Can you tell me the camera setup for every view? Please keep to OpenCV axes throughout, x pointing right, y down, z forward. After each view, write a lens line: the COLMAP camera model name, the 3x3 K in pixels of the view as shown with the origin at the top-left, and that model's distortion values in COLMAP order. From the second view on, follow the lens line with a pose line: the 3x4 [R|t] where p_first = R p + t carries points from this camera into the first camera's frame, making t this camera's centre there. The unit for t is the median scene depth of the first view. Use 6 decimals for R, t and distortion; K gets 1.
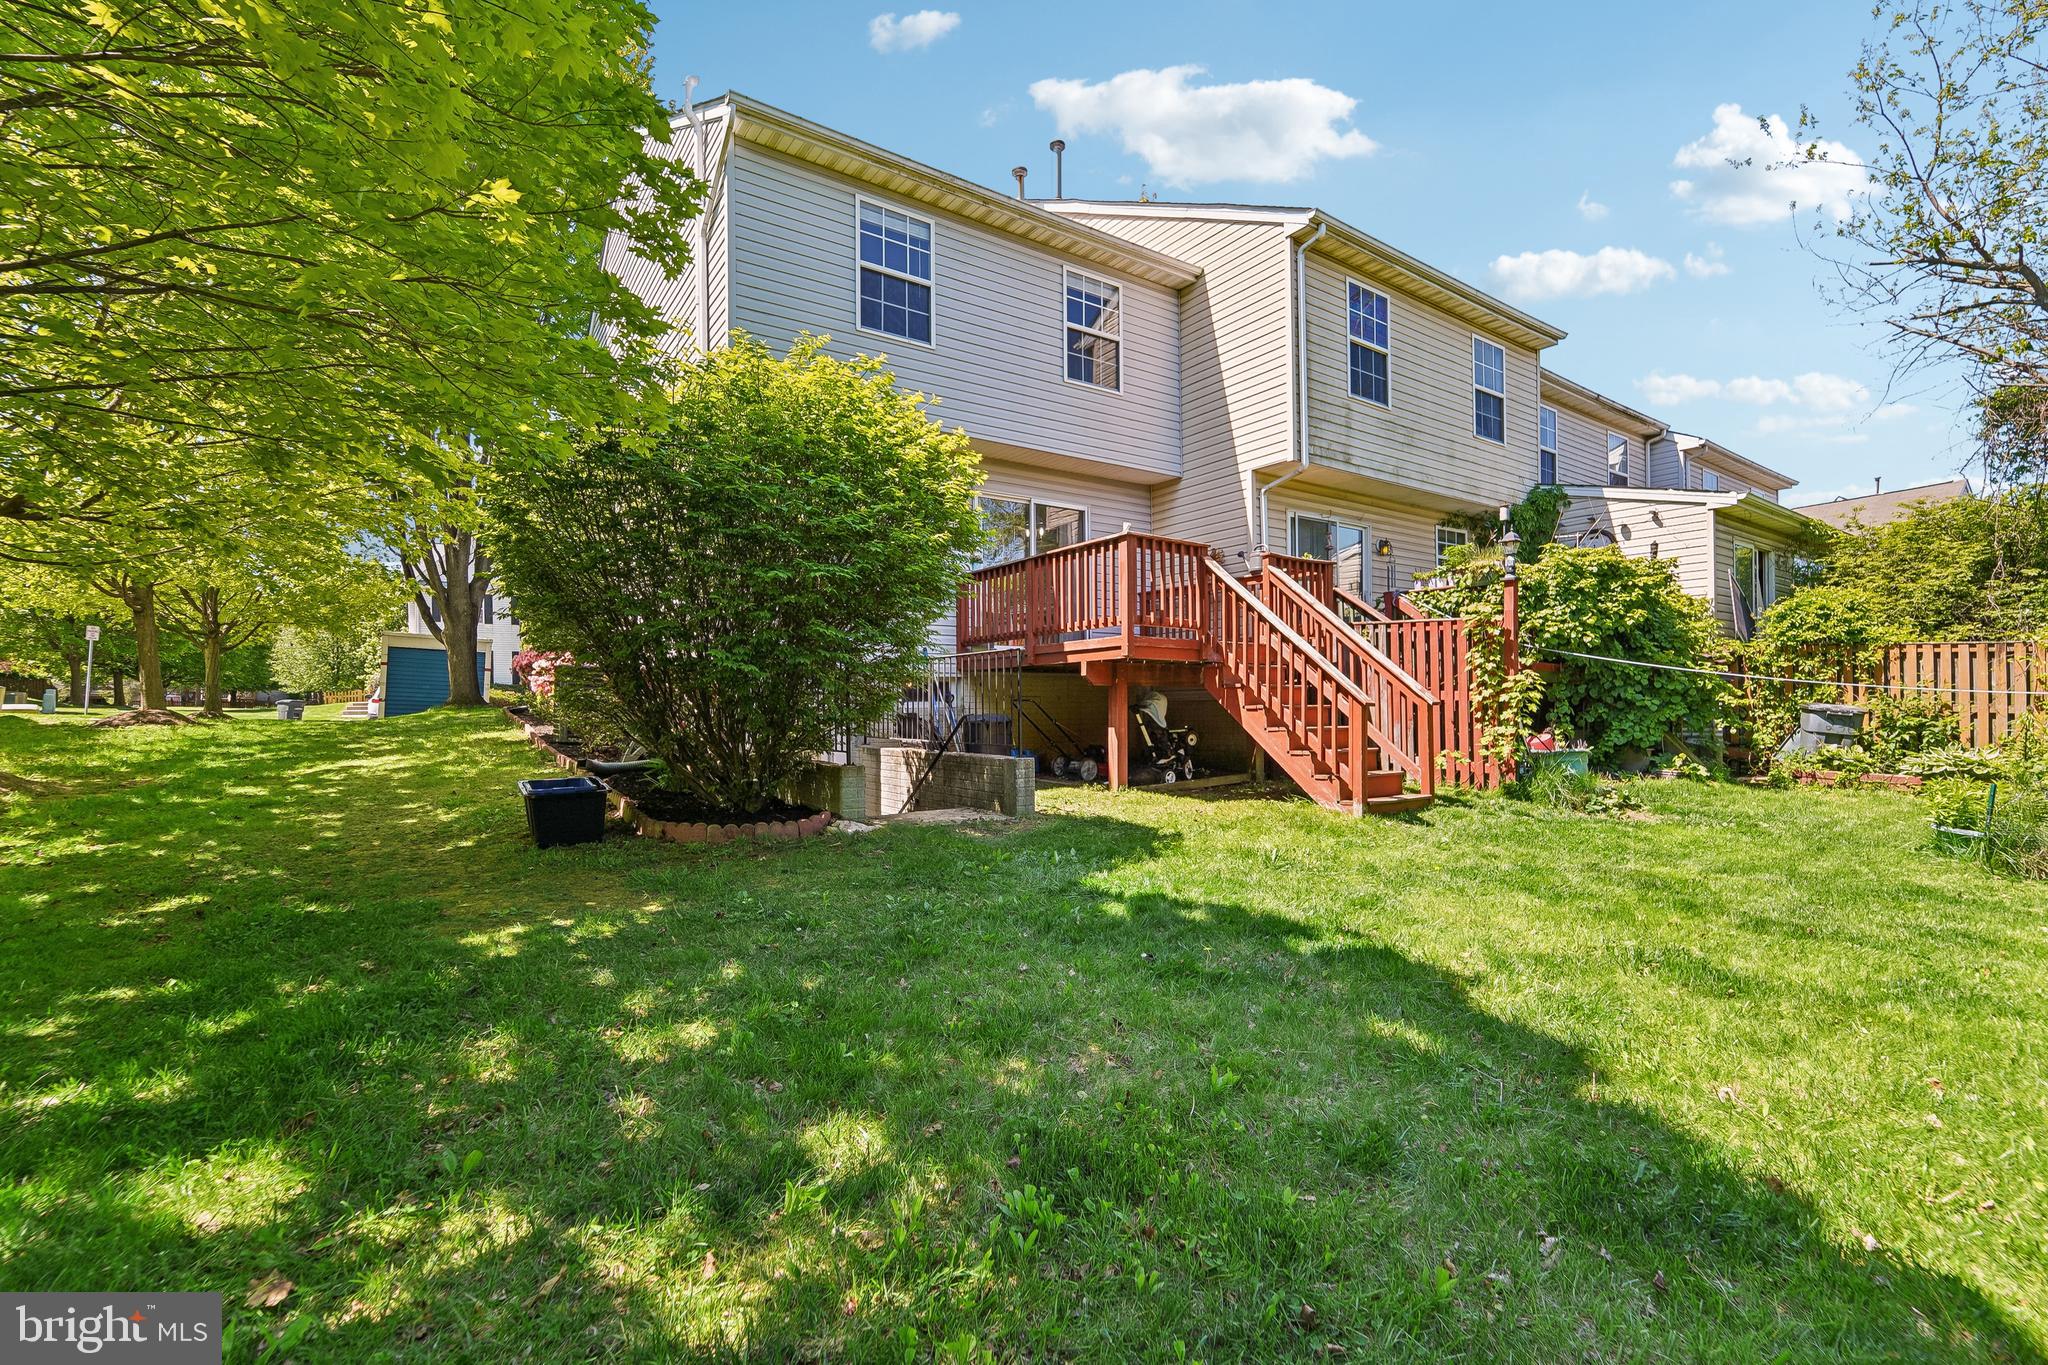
lens RADIAL K [[886.2, 0, 1006.5], [0, 886.2, 696.4], [0, 0, 1]] dist [-0.002558, -0.000035]
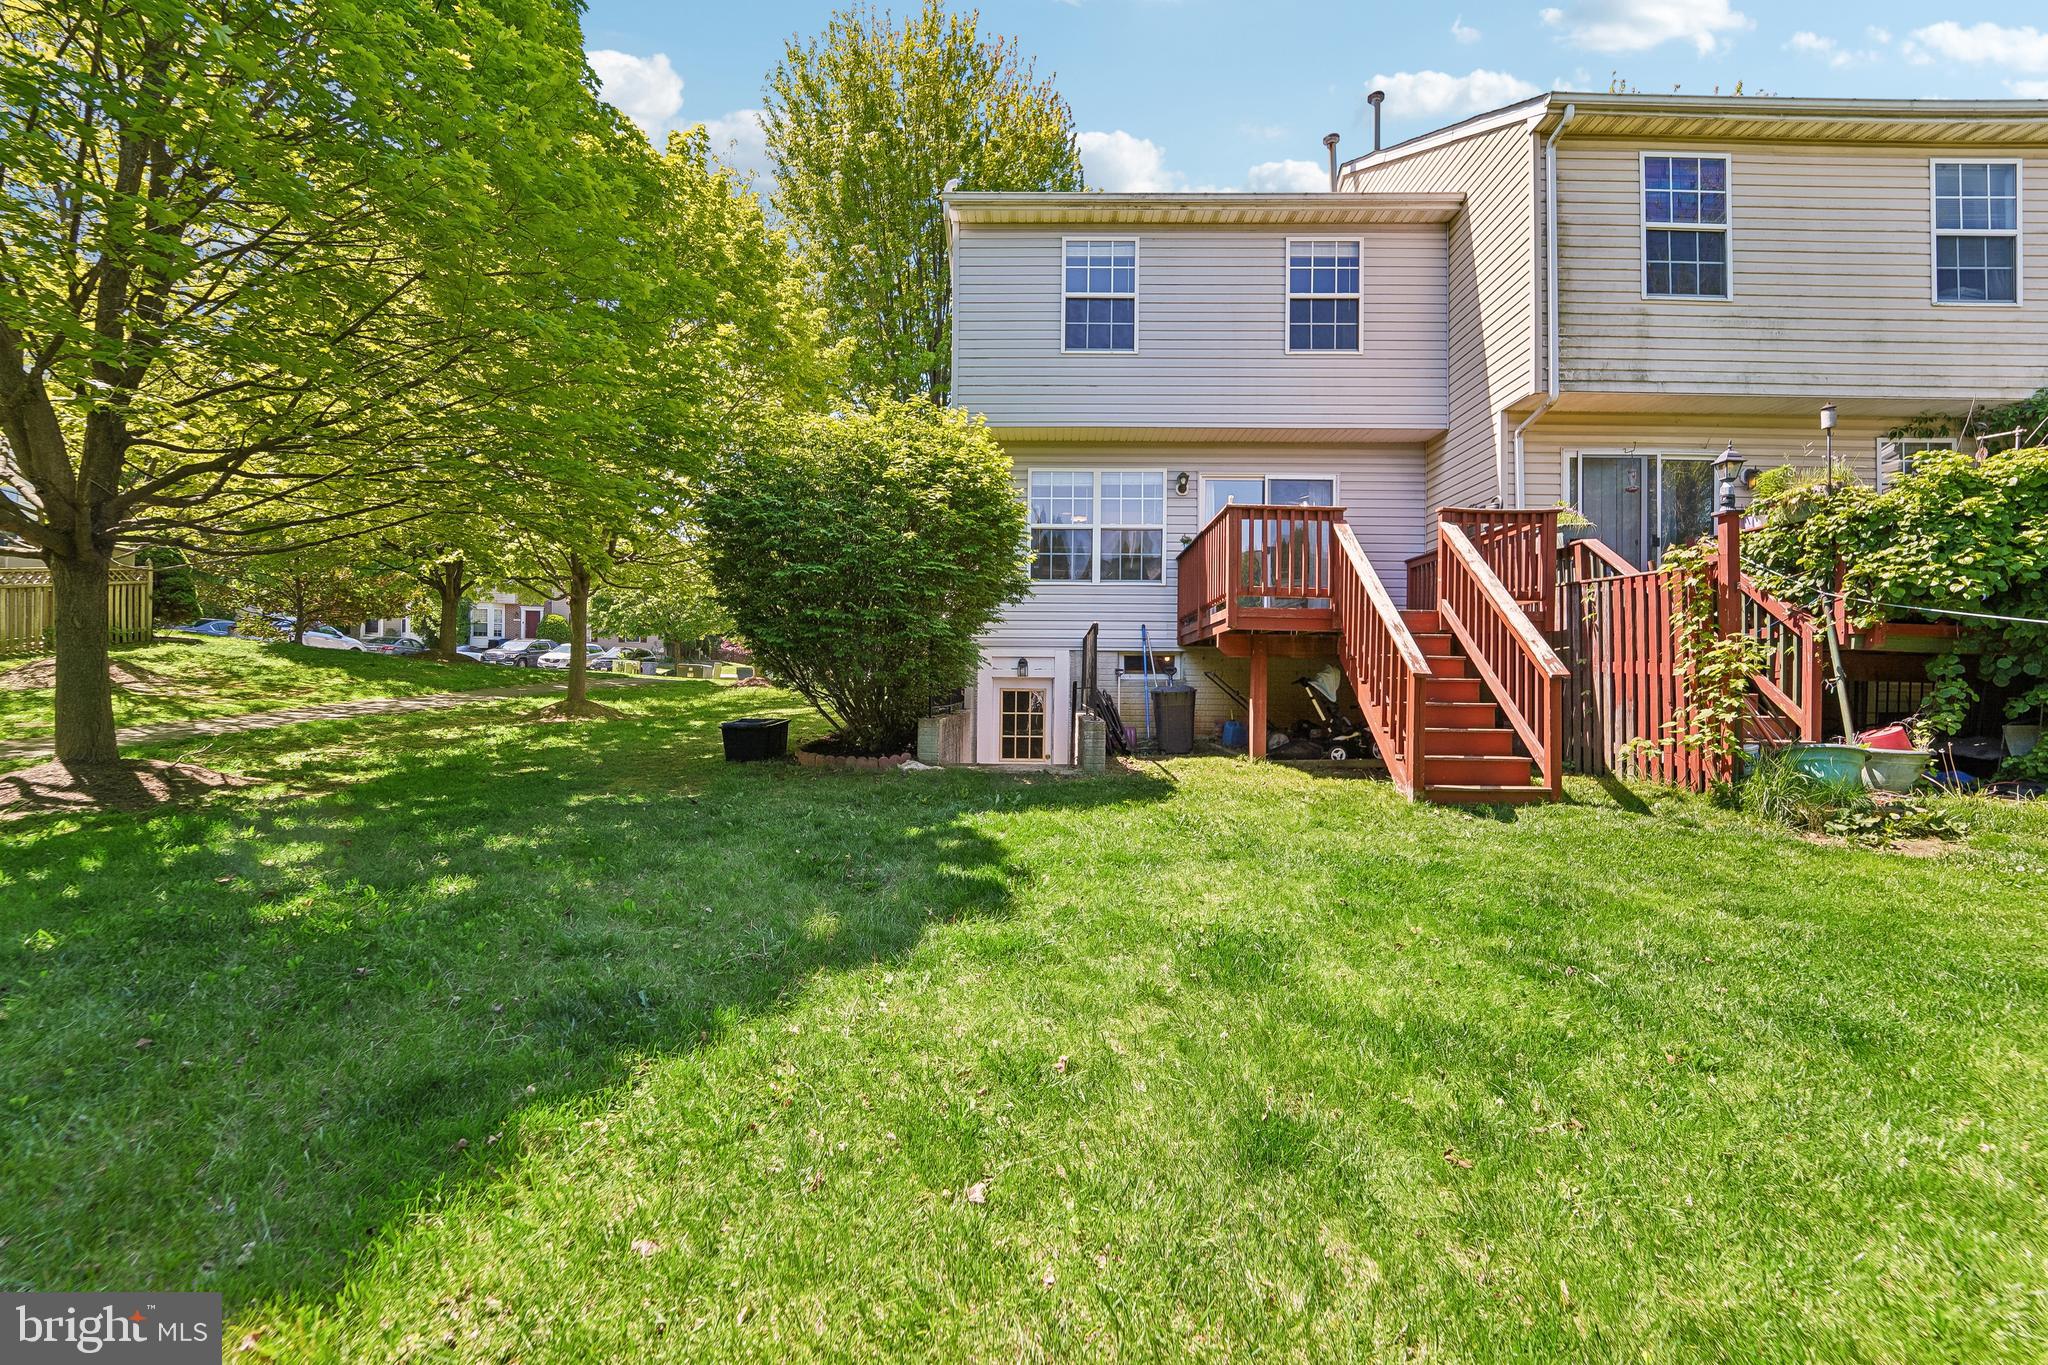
lens RADIAL K [[845.7, 0, 1022.9], [0, 845.7, 676.0], [0, 0, 1]] dist [-0.011195, -0.000714]
pose [[0.815523, 0.009589, -0.578645, 0.392525], [-0.011274, 0.999936, 0.000681, 0.009444], [0.578615, 0.005968, 0.815579, 0.060601]]
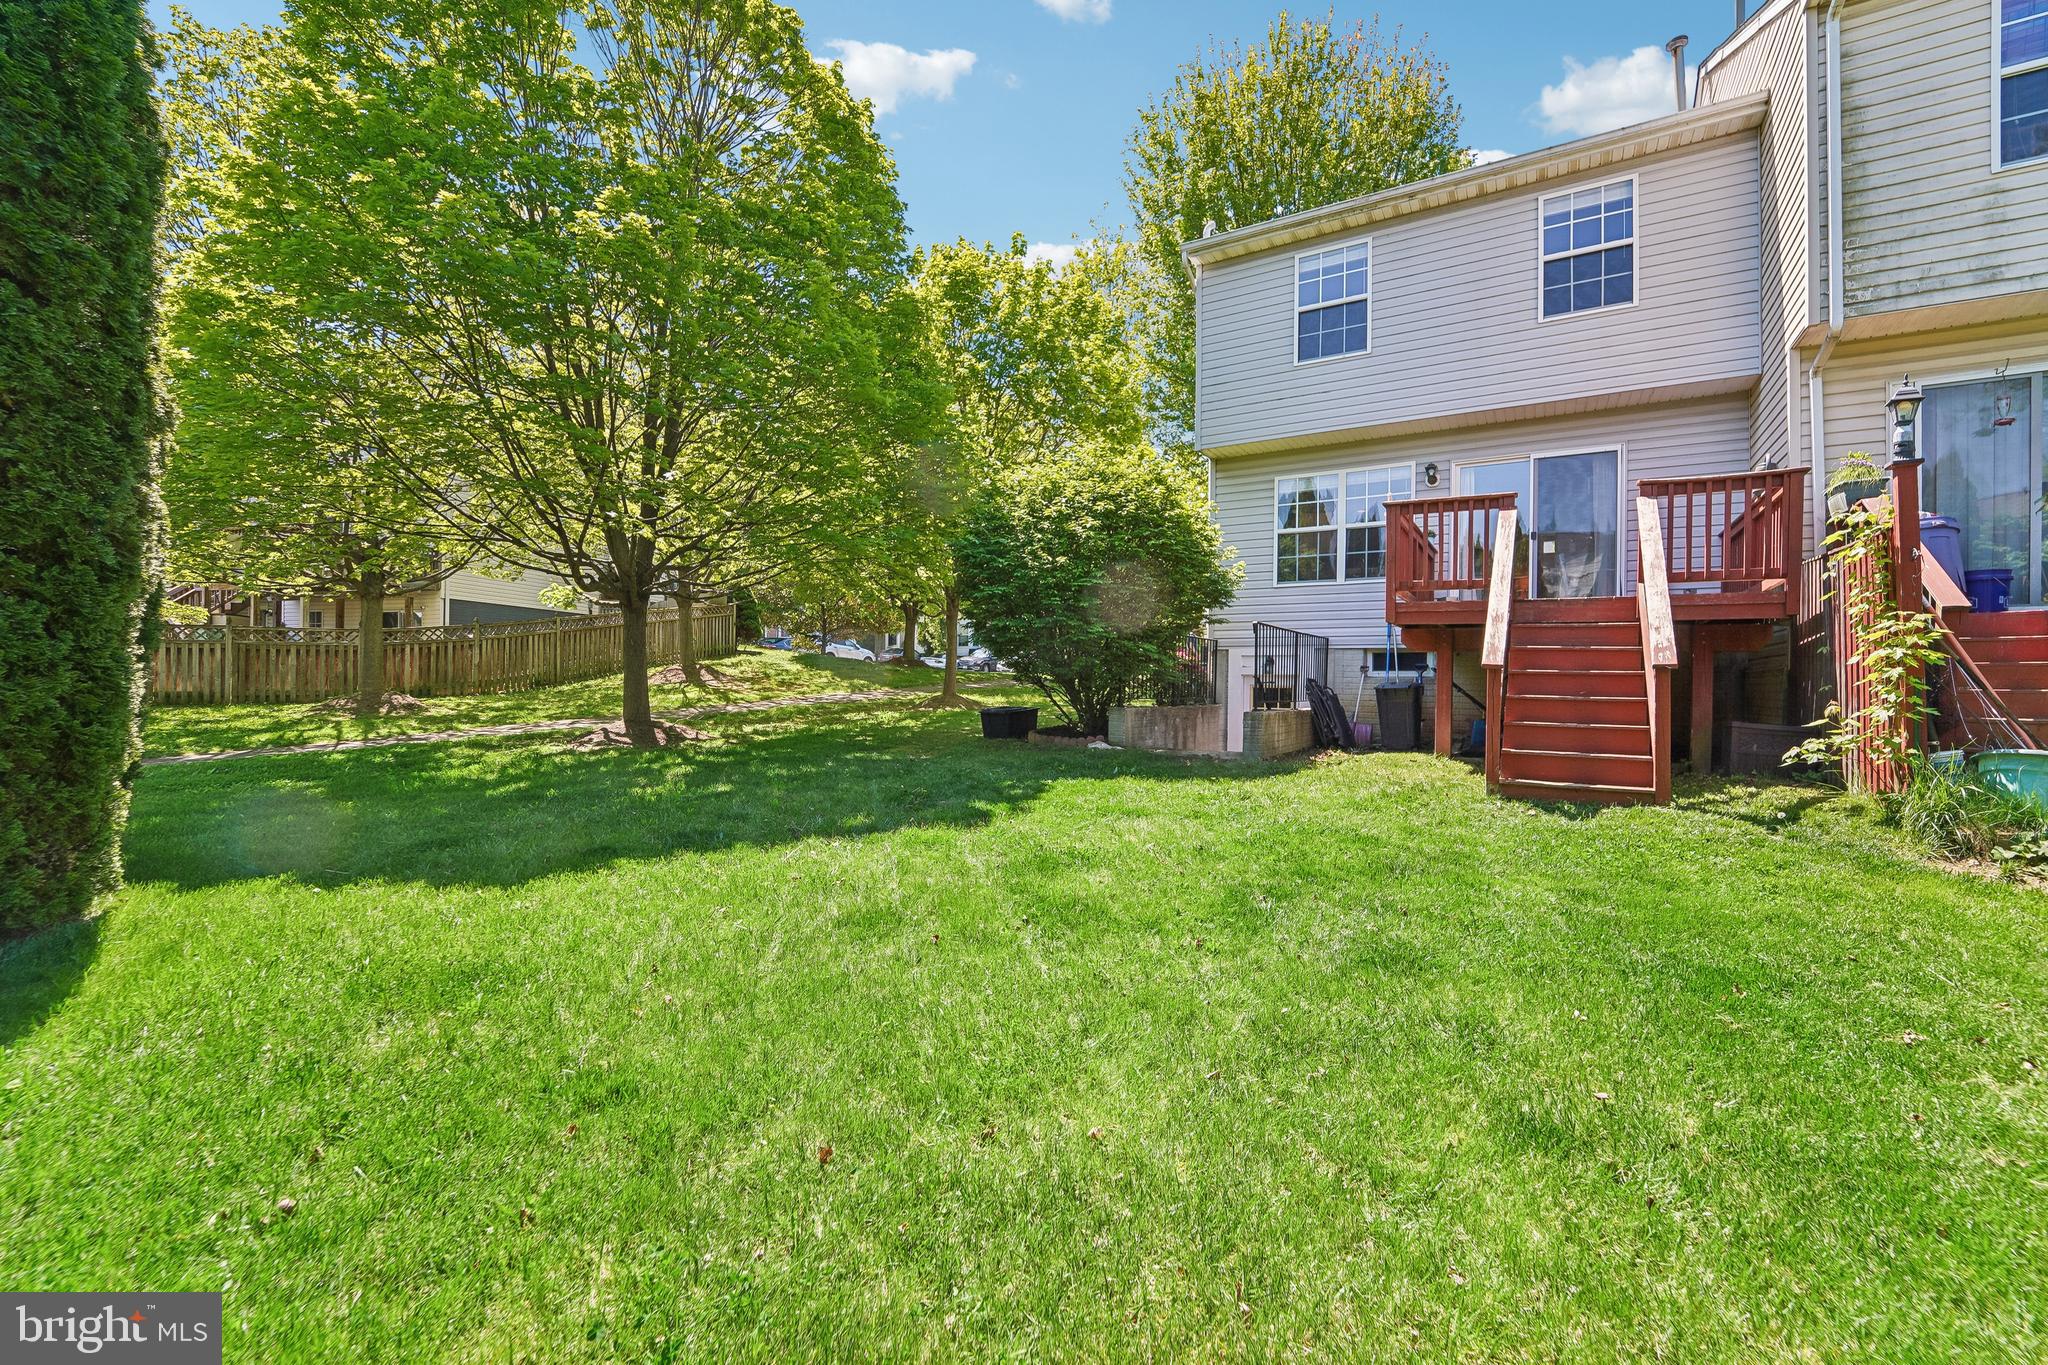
lens RADIAL K [[845.7, 0, 1030.9], [0, 845.7, 678.0], [0, 0, 1]] dist [-0.011195, -0.000714]
pose [[0.414402, 0.007539, -0.910063, 0.670803], [-0.009207, 0.999949, 0.004091, 0.014671], [0.910047, 0.006683, 0.414451, 0.168453]]
